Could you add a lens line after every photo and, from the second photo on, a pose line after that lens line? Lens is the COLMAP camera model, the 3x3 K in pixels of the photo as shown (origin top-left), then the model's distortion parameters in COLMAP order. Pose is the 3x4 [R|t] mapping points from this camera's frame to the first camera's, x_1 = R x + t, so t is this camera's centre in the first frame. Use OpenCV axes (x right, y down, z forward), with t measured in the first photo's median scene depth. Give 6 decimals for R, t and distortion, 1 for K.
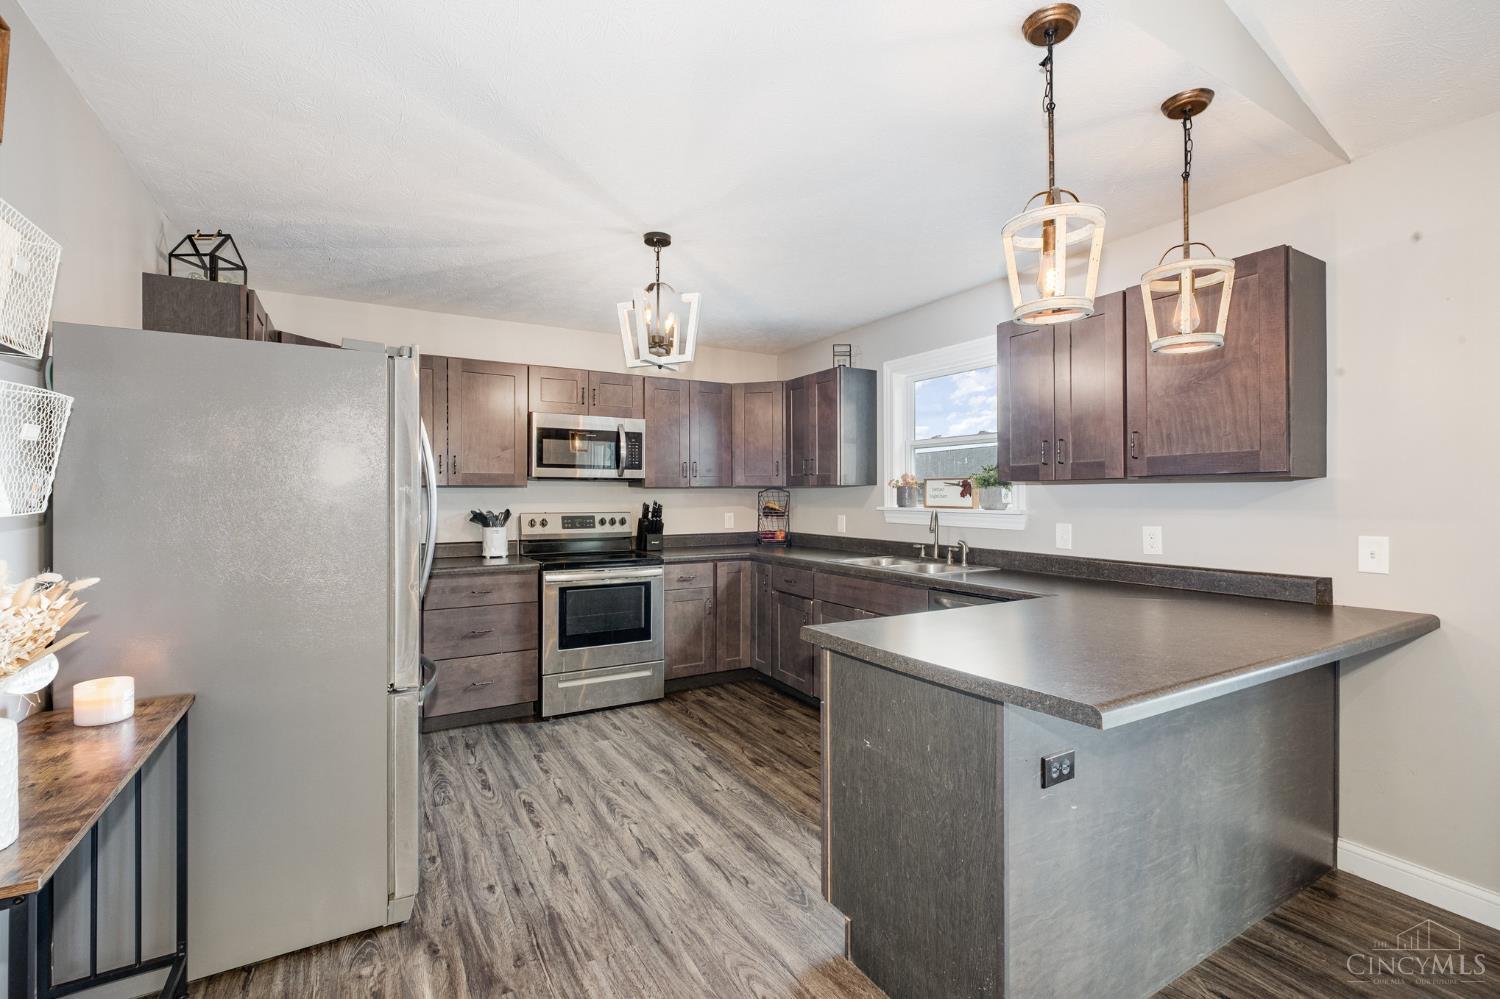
lens RADIAL K [[660.1, 0, 750.0], [0, 660.1, 499.5], [0, 0, 1]] dist [-0.001762, -0.000213]
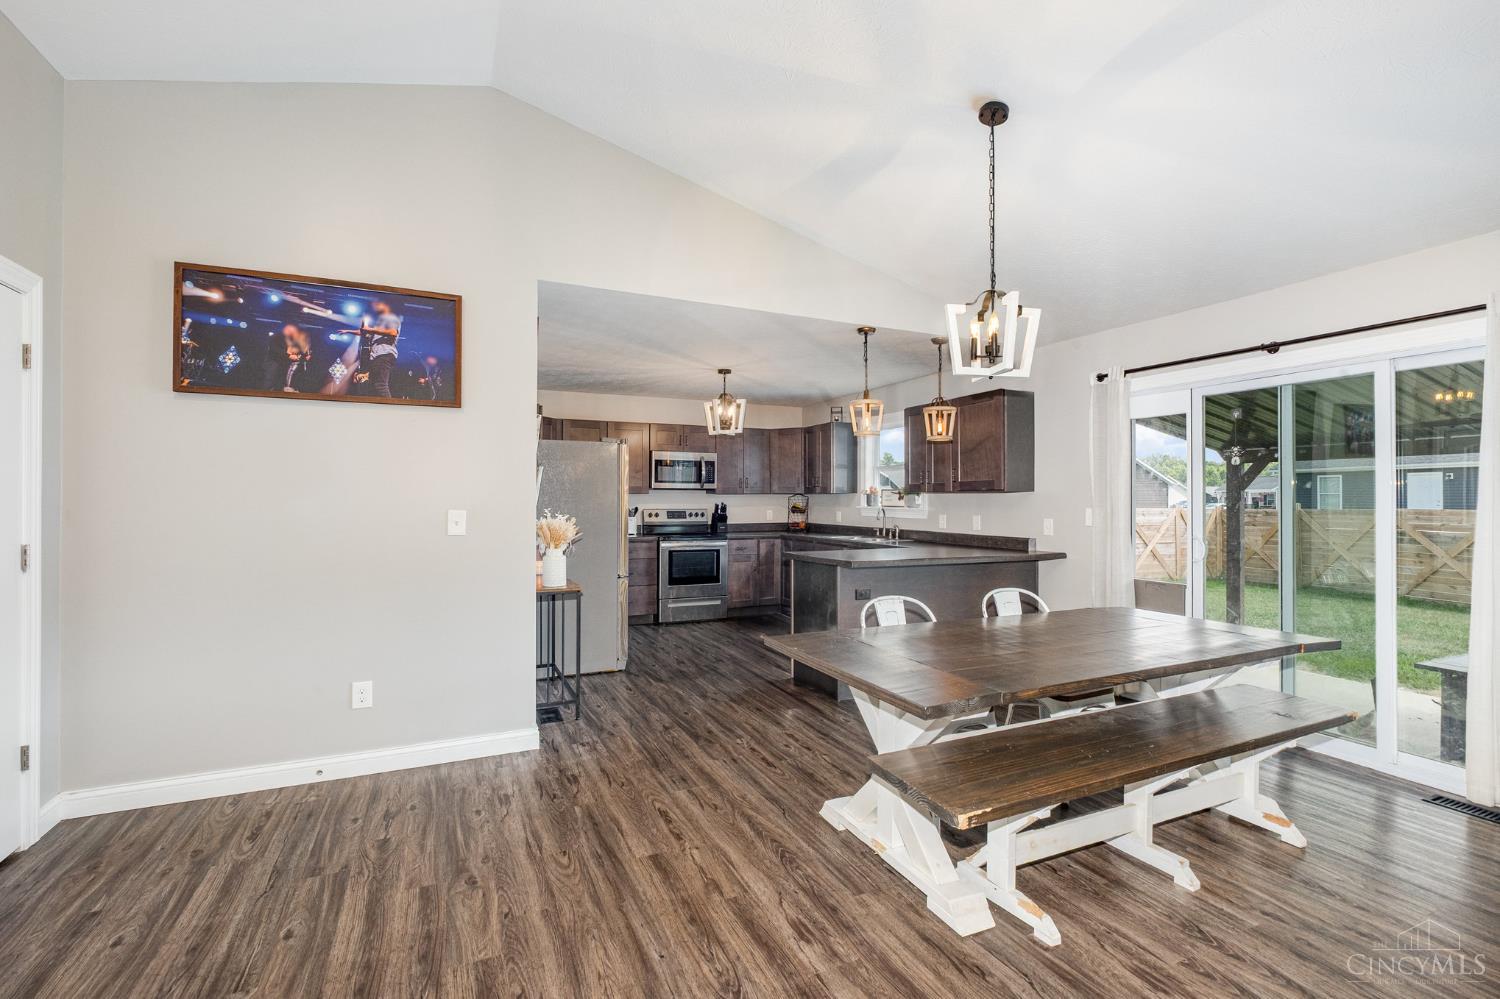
lens RADIAL K [[659.4, 0, 743.5], [0, 659.4, 495.7], [0, 0, 1]] dist [-0.001018, -0.000122]
pose [[0.994117, 0.002228, -0.108293, 0.094628], [-0.003251, 0.999952, -0.009269, 0.001041], [0.108267, 0.009566, 0.994076, -0.686252]]
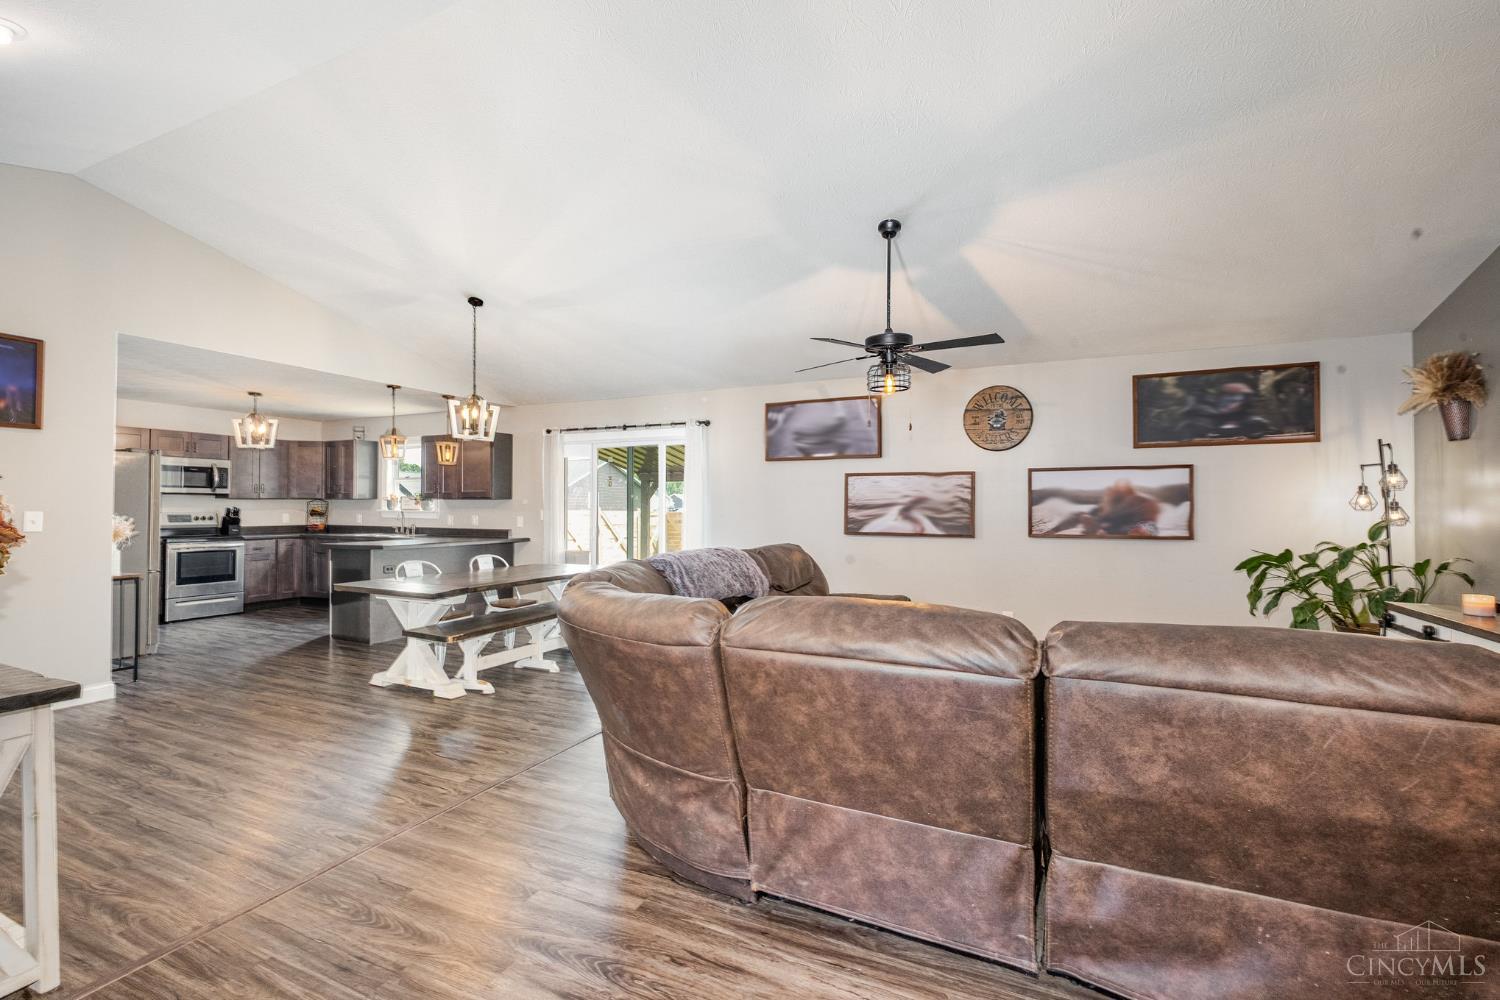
lens RADIAL K [[659.4, 0, 743.5], [0, 659.4, 496.2], [0, 0, 1]] dist [-0.001018, -0.000122]
pose [[0.828959, 0.012398, 0.559171, -0.004661], [-0.002520, 0.999827, -0.018432, 0.004438], [-0.559303, 0.013870, 0.828847, -1.329868]]
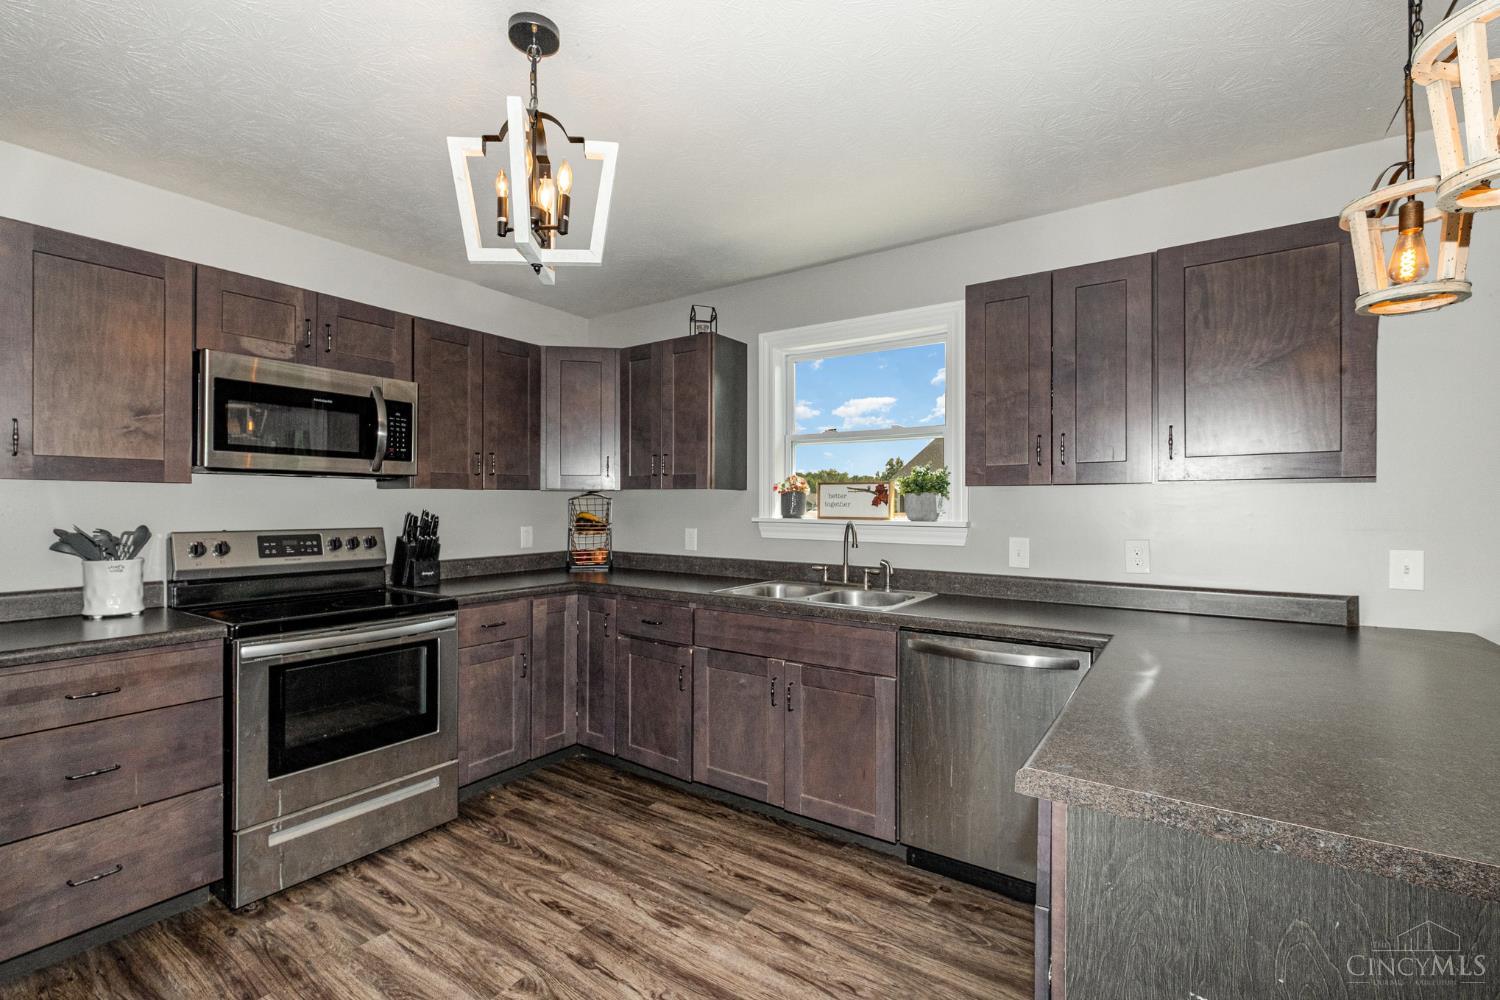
lens RADIAL K [[667.1, 0, 751.1], [0, 667.1, 504.1], [0, 0, 1]] dist [-0.002532, -0.000588]
pose [[0.906845, 0.003591, 0.421448, -0.146677], [-0.001400, 0.999984, -0.005508, -0.000664], [-0.421461, 0.004405, 0.906836, 0.294450]]
